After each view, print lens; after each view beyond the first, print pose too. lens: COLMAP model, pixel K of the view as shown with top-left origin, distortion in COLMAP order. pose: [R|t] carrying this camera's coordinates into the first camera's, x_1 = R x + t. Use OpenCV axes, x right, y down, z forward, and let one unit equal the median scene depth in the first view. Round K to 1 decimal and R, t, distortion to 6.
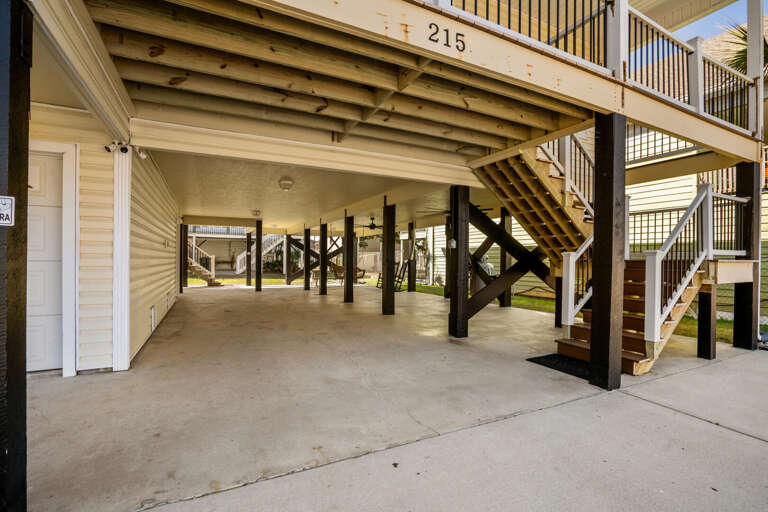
lens RADIAL K [[350.4, 0, 386.1], [0, 350.4, 257.4], [0, 0, 1]] dist [0.000217, 0.000140]
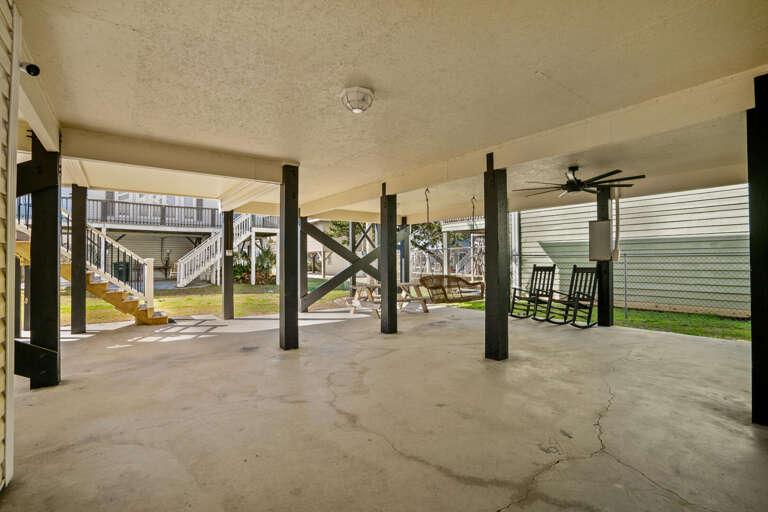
lens RADIAL K [[350.4, 0, 386.1], [0, 350.4, 257.4], [0, 0, 1]] dist [0.000217, 0.000140]
pose [[0.983410, -0.009435, 0.181152, -0.272311], [0.009582, 0.999954, 0.000060, -0.003041], [-0.181144, 0.001677, 0.983455, 0.496532]]
